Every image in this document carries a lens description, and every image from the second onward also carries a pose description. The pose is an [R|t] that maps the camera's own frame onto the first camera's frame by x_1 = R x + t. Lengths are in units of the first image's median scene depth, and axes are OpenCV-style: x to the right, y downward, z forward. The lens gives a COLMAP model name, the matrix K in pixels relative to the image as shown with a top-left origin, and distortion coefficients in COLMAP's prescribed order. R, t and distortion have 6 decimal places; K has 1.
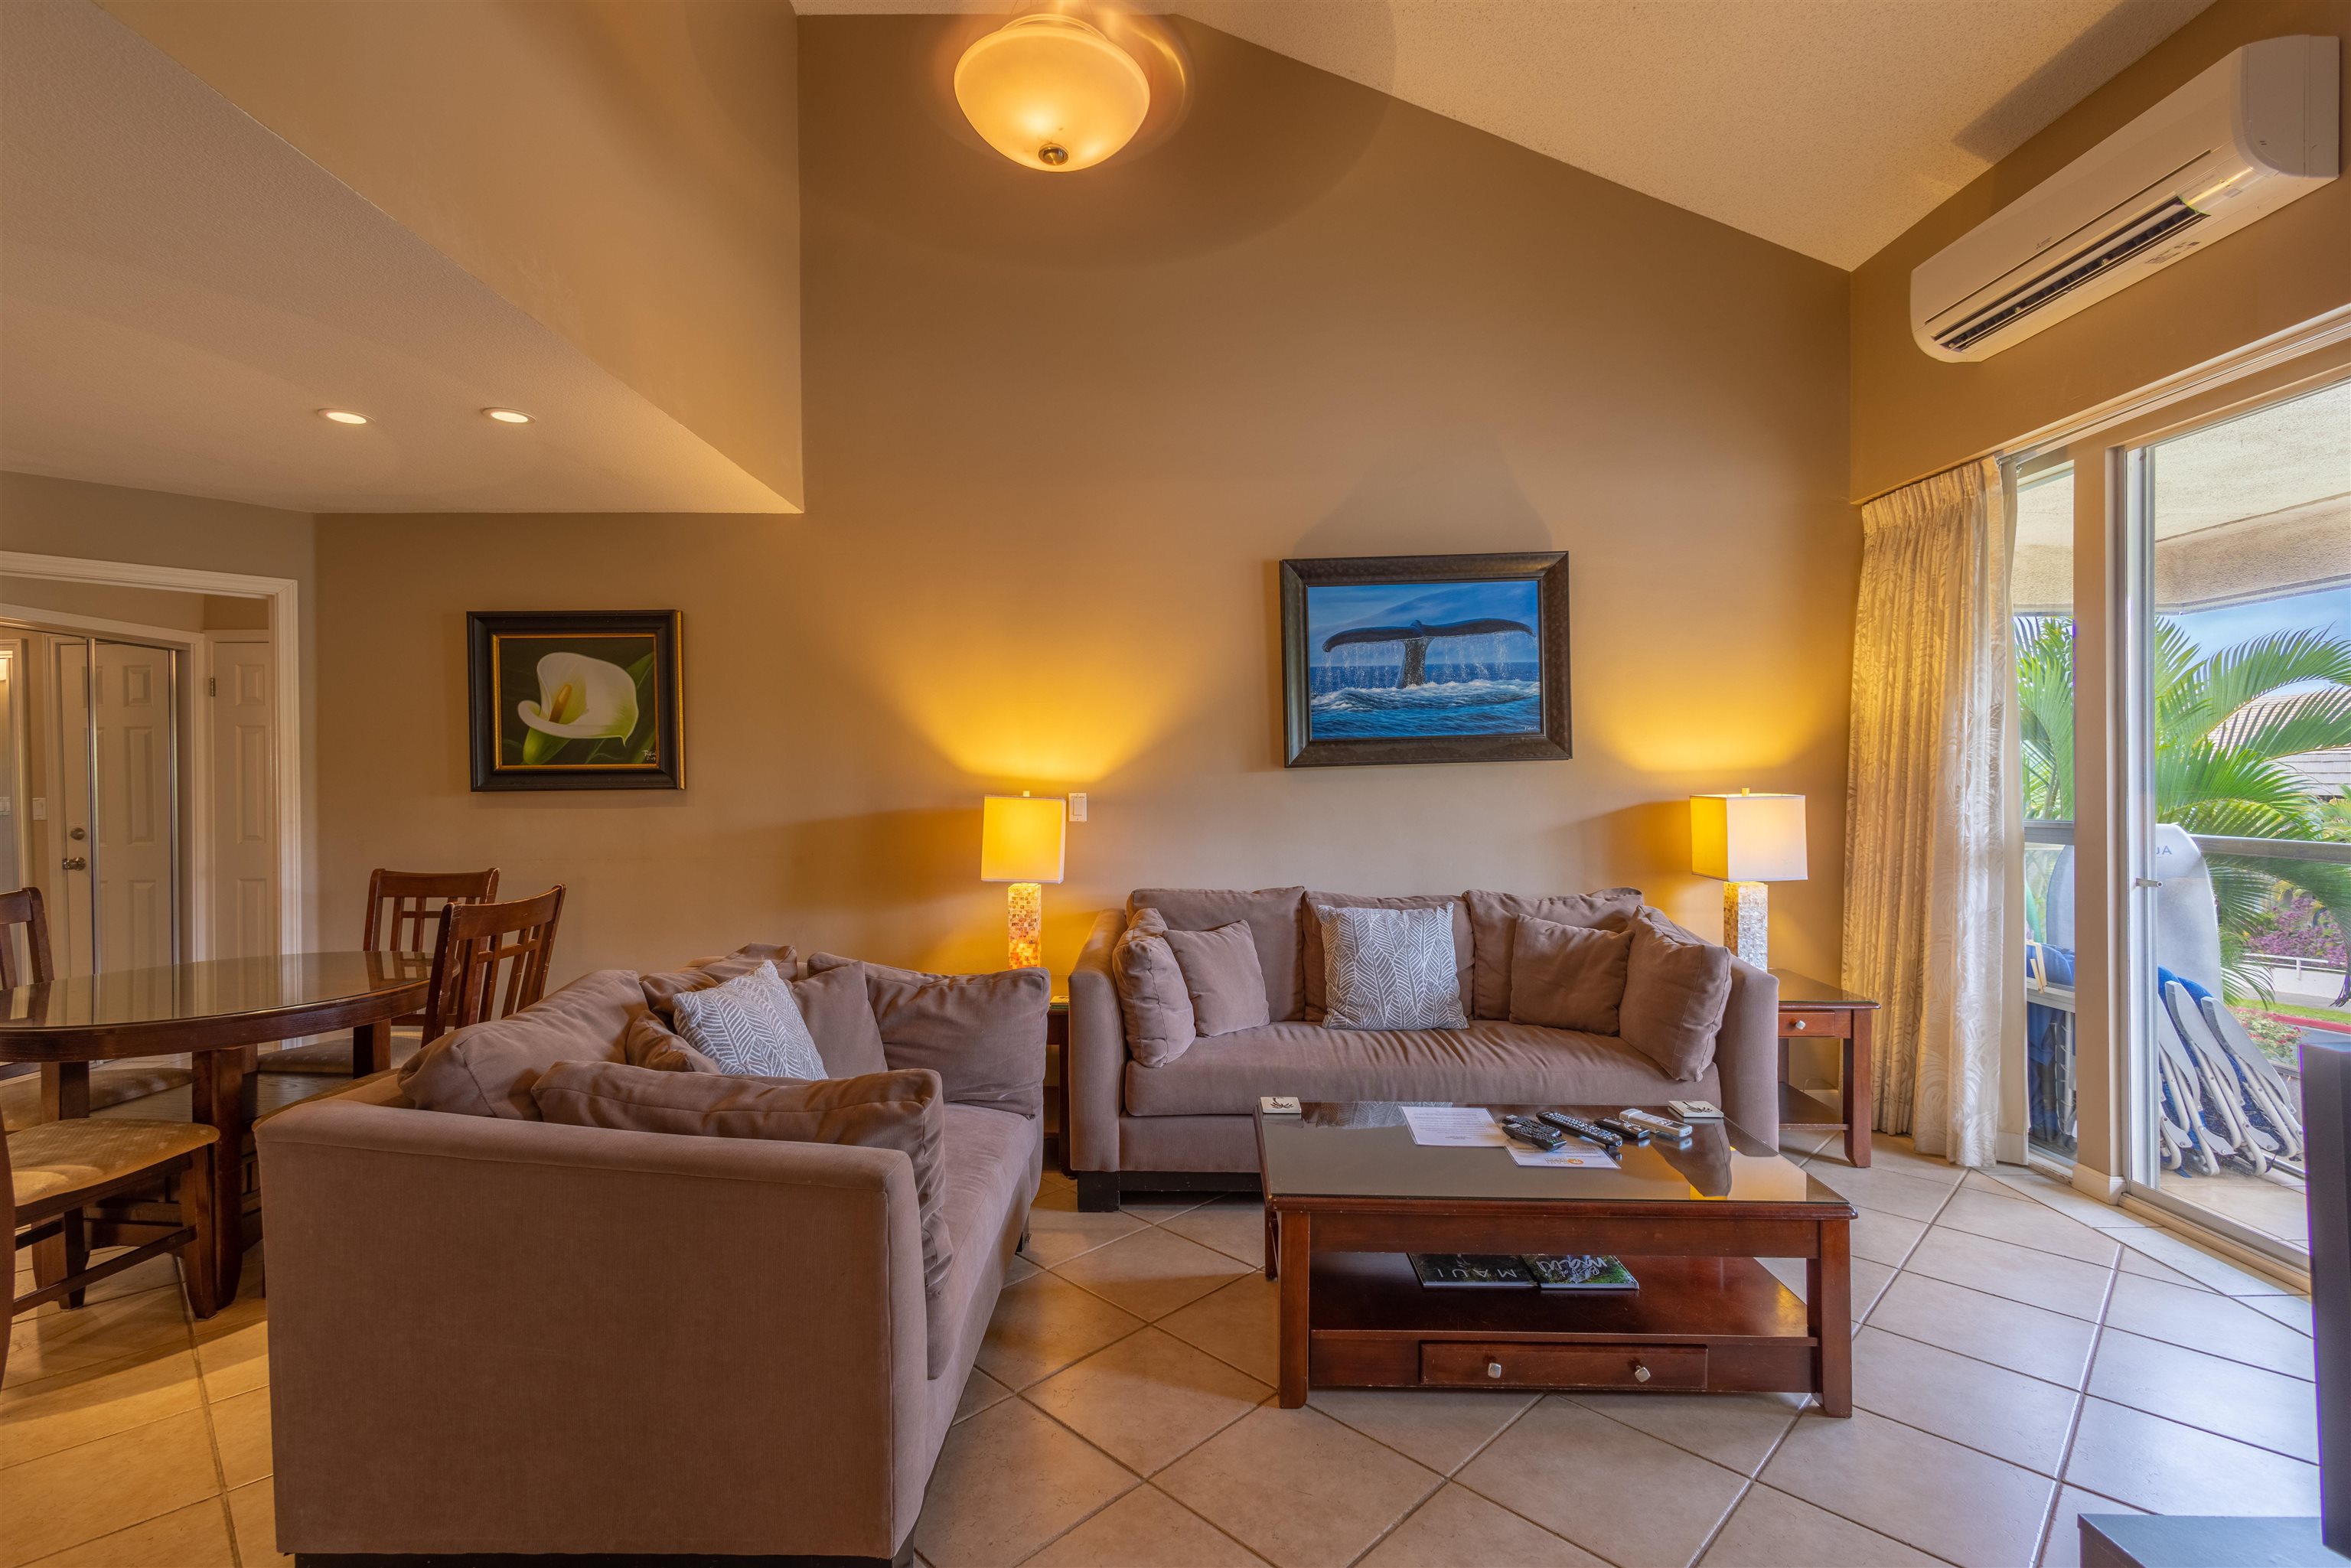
lens RADIAL K [[1077.0, 0, 1174.1], [0, 1077.0, 782.1], [0, 0, 1]] dist [0.015879, -0.004240]
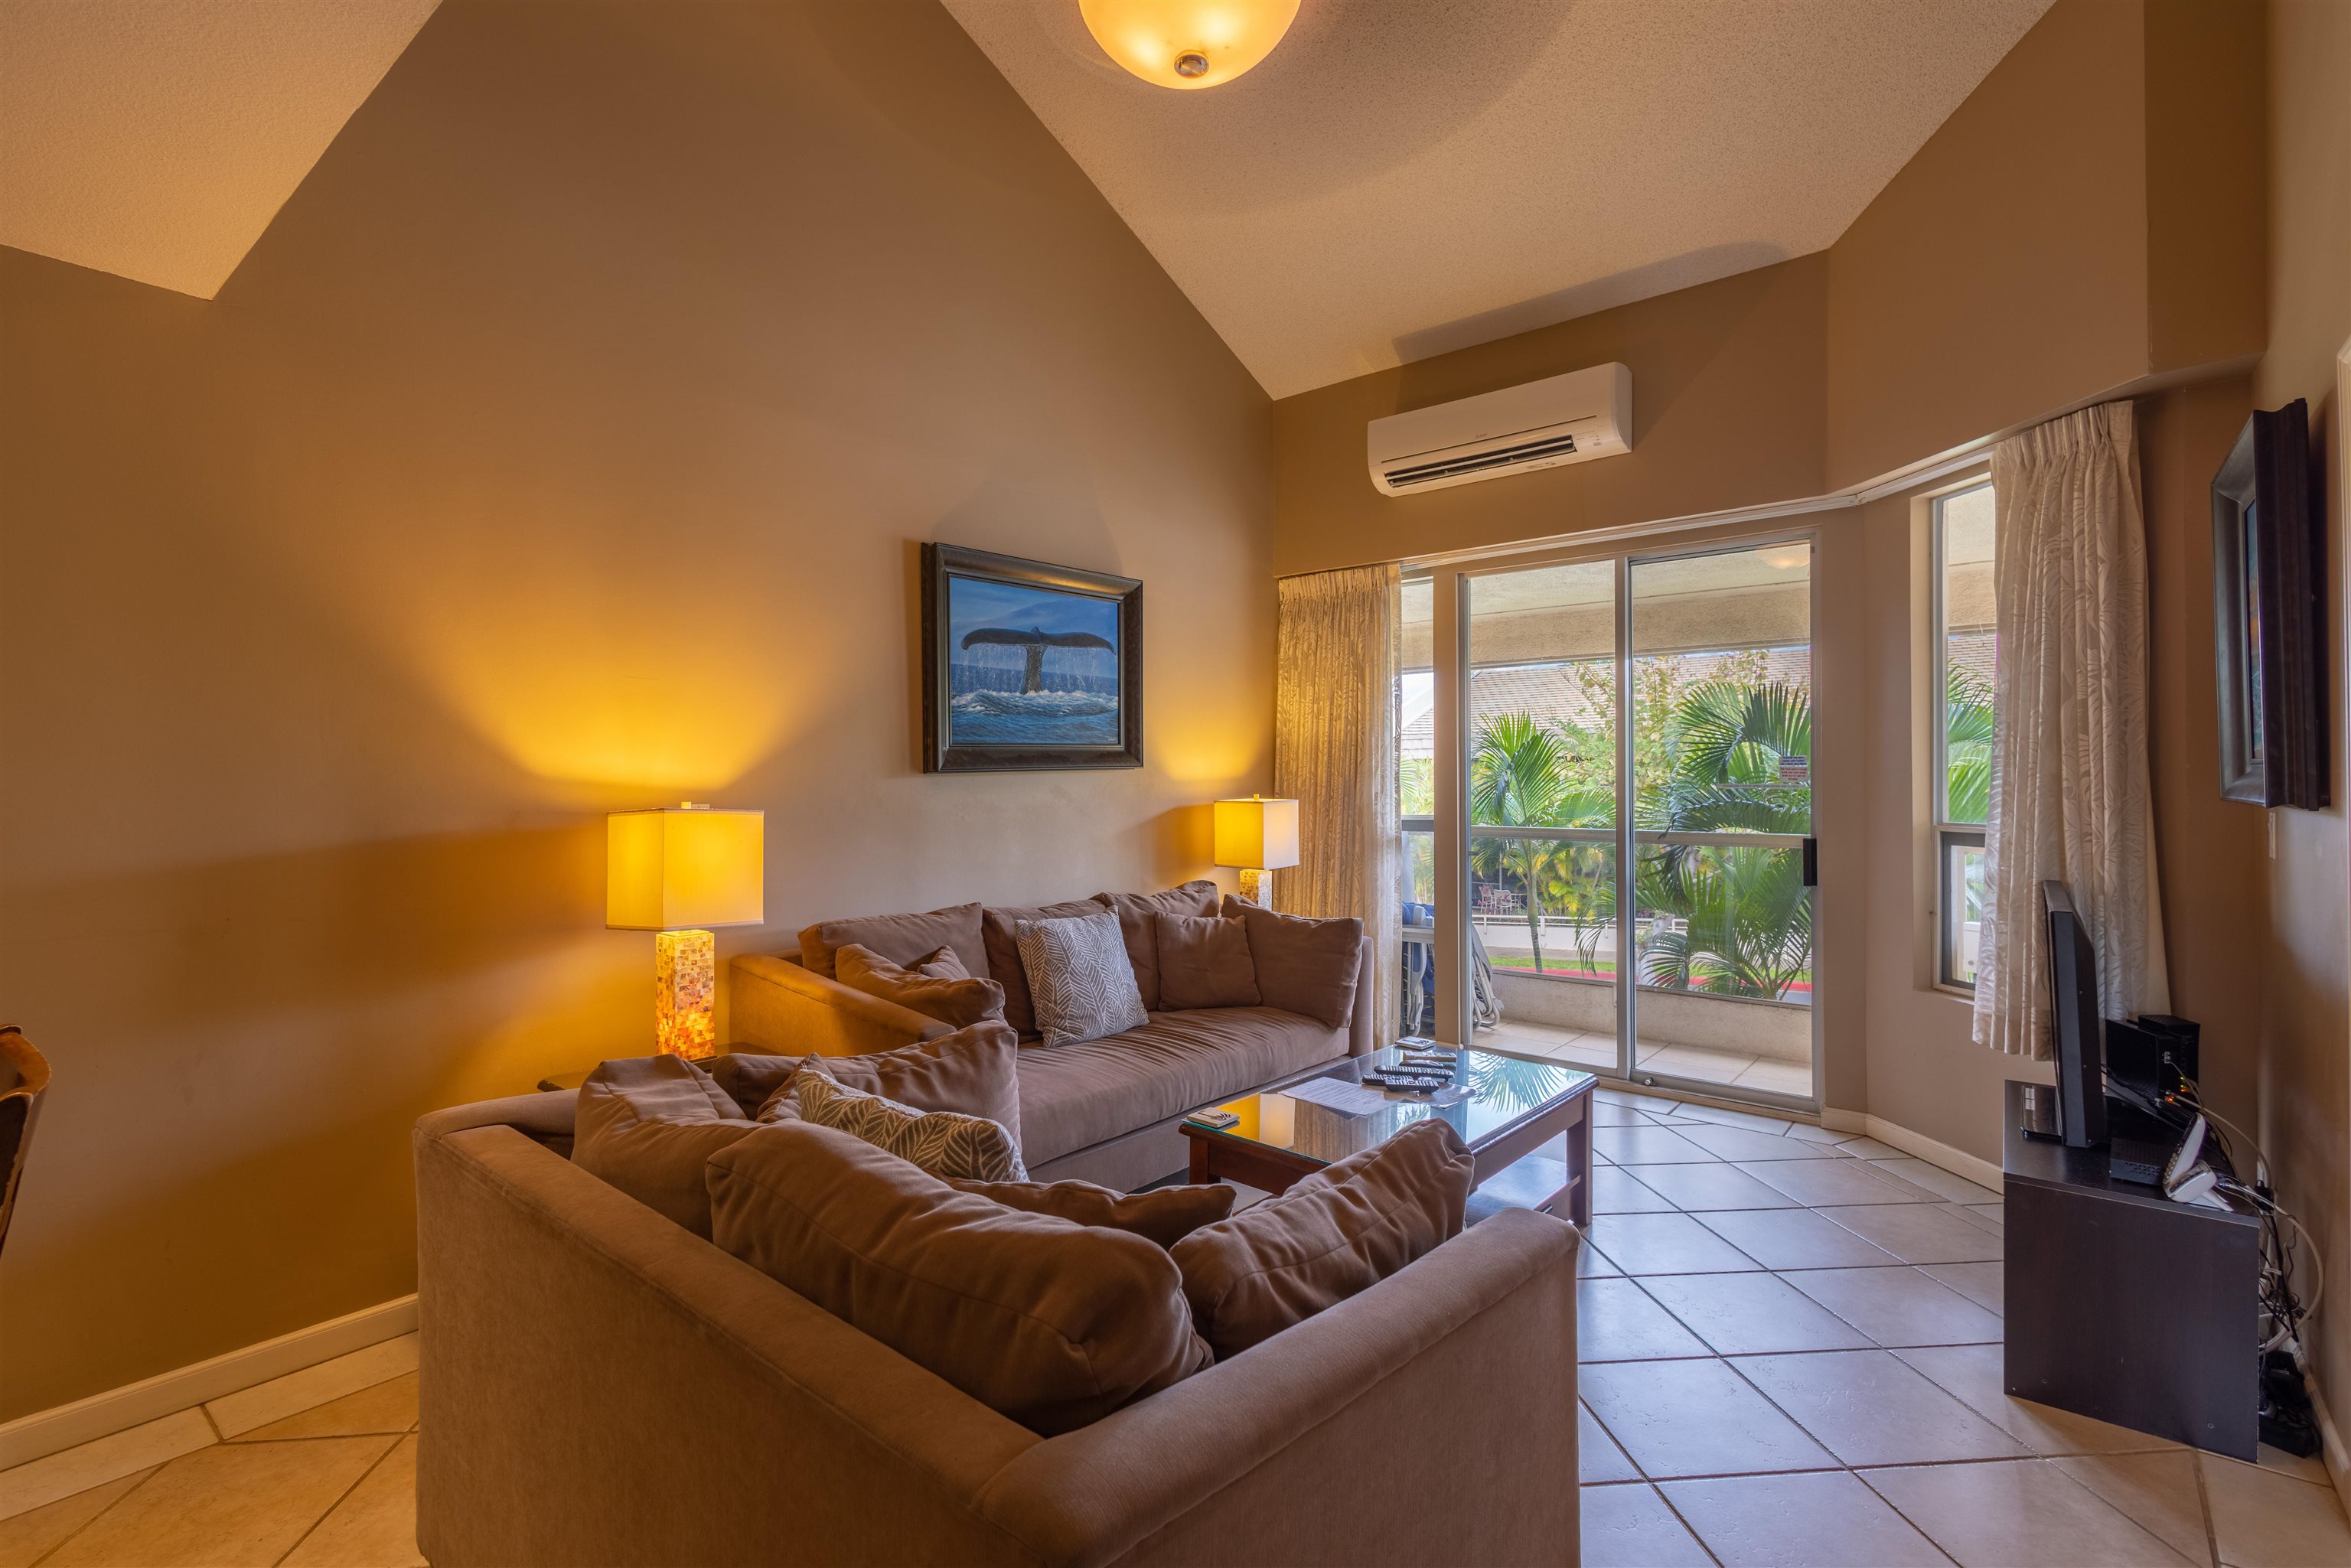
lens RADIAL K [[1077.0, 0, 1174.1], [0, 1077.0, 782.1], [0, 0, 1]] dist [0.015879, -0.004240]
pose [[0.634028, 0.004941, 0.773294, -0.465750], [0.000603, 0.999976, -0.006884, 0.000167], [-0.773310, 0.004831, 0.634010, 0.273992]]
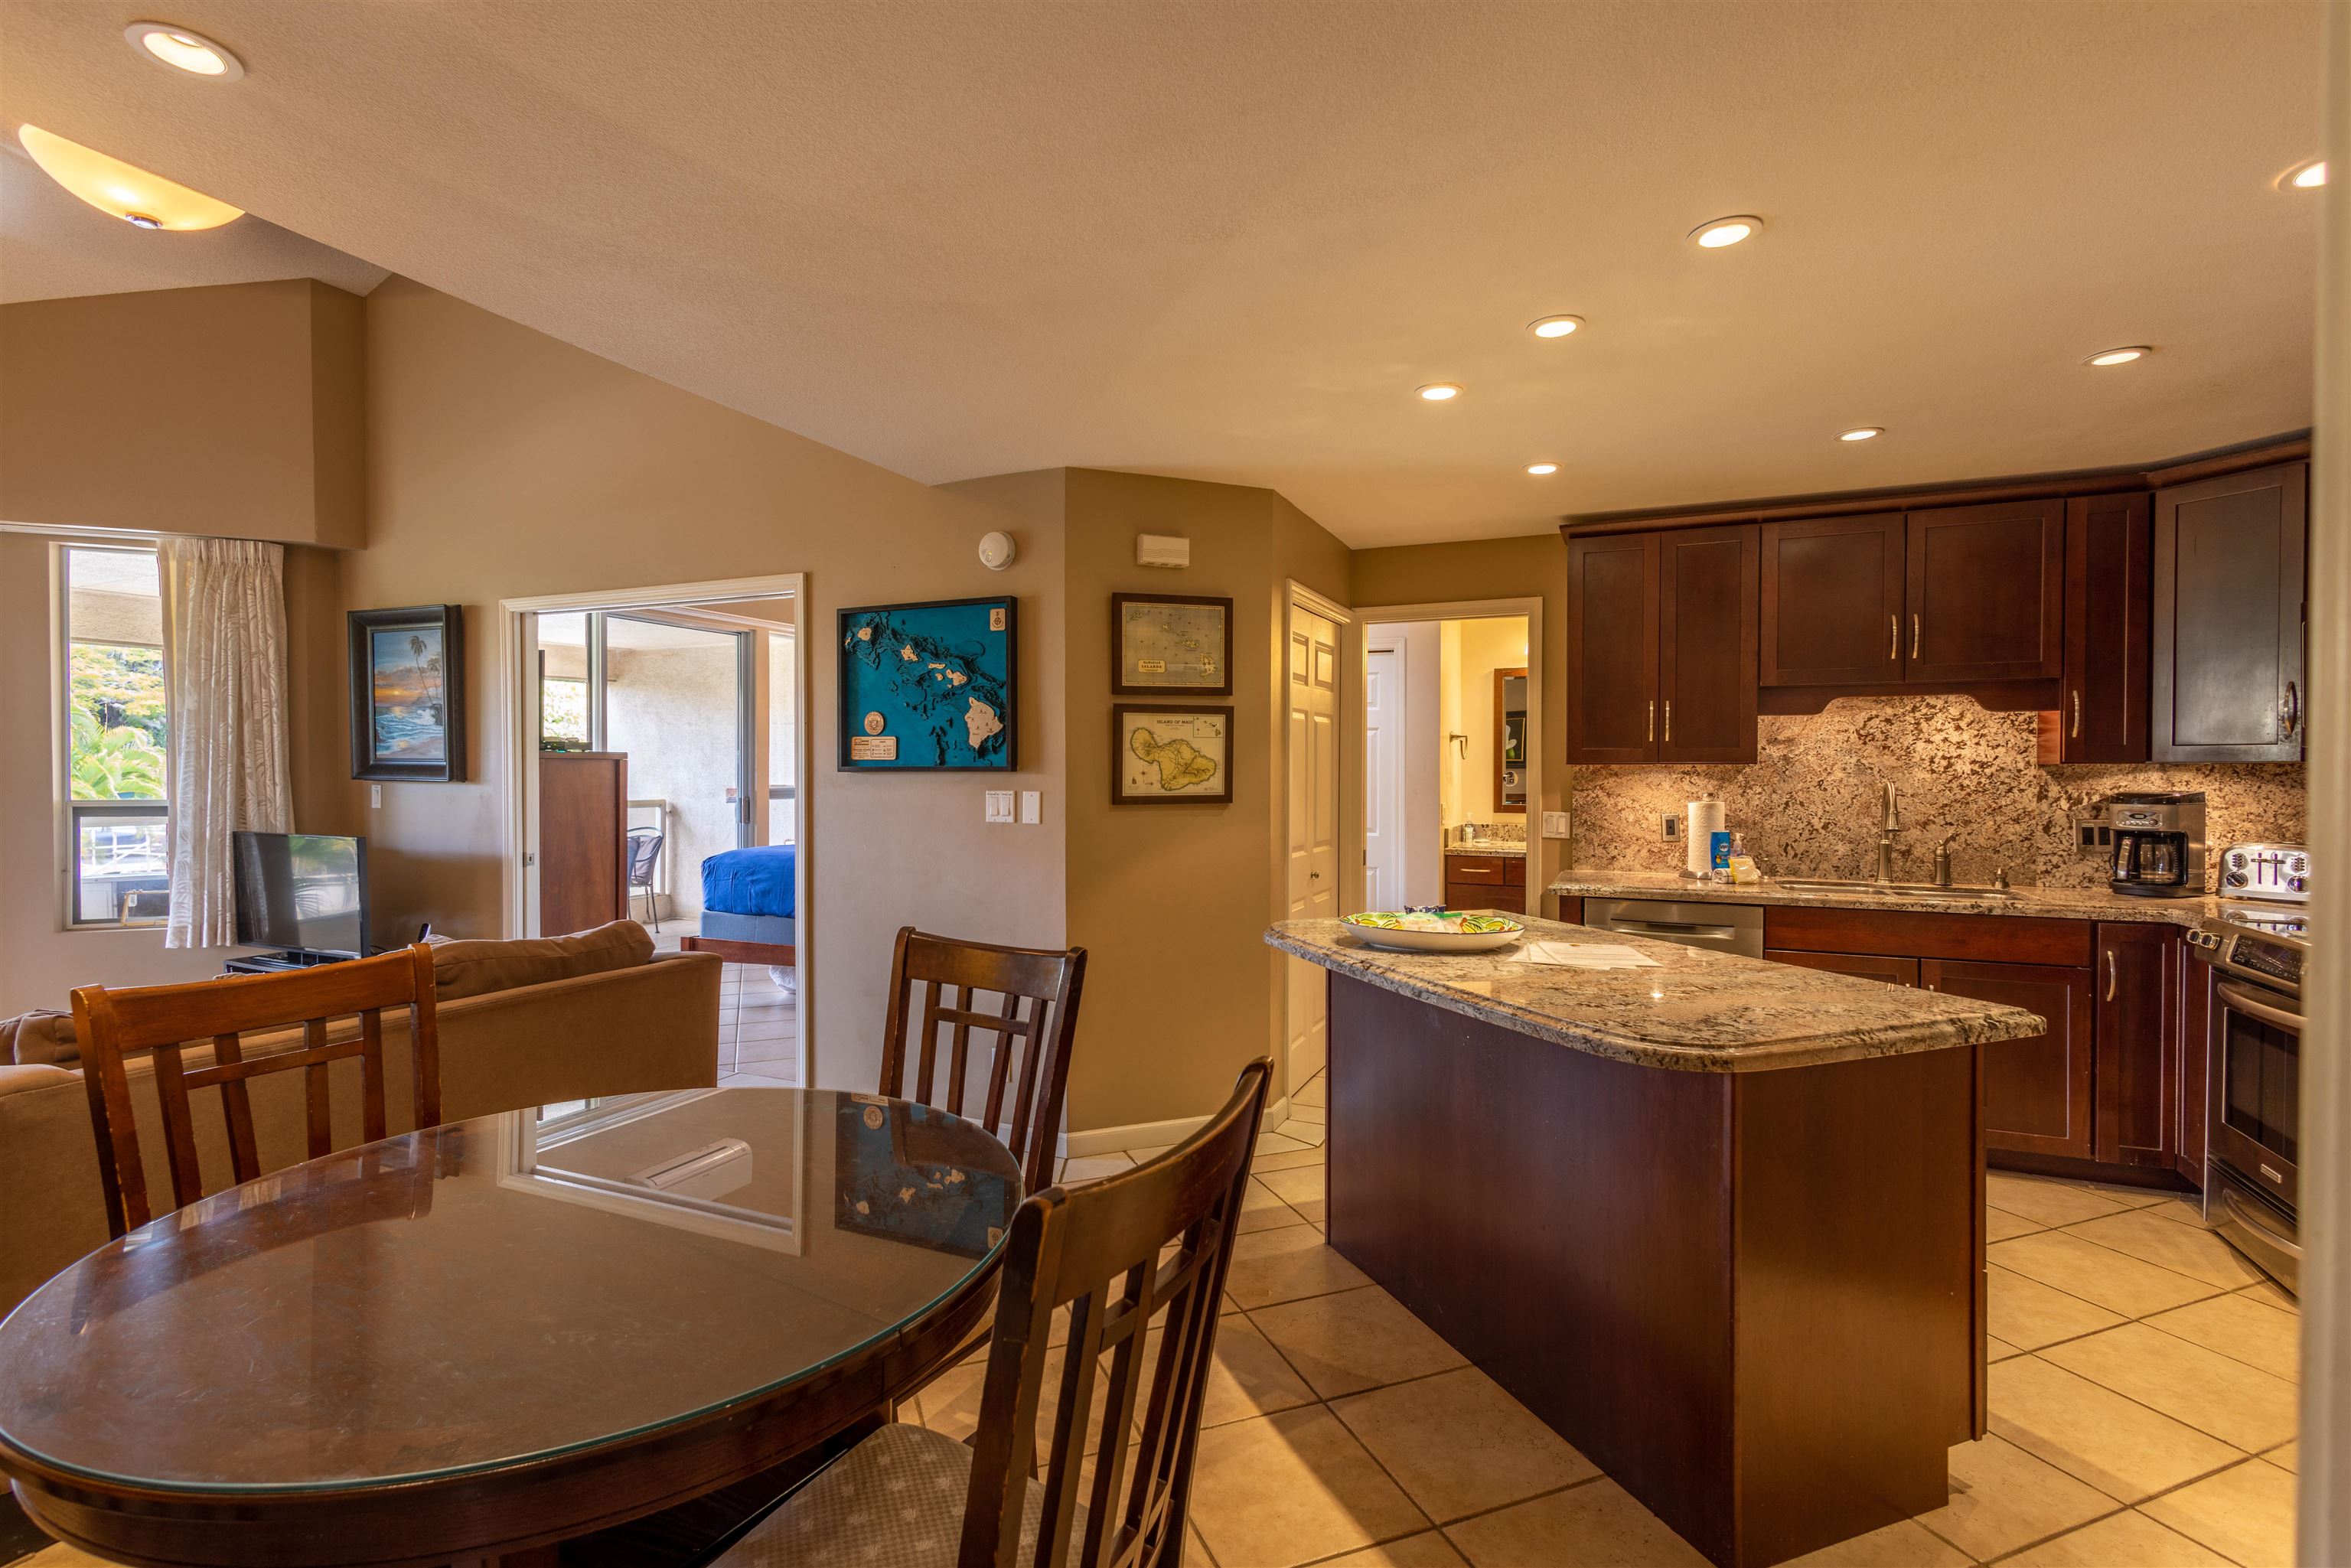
lens RADIAL K [[1074.0, 0, 1176.2], [0, 1074.0, 780.7], [0, 0, 1]] dist [0.009773, -0.000124]
pose [[-0.915175, -0.001727, 0.403053, -0.922651], [0.002209, 0.999954, 0.009300, -0.000743], [-0.403050, 0.009401, -0.915130, 0.951748]]
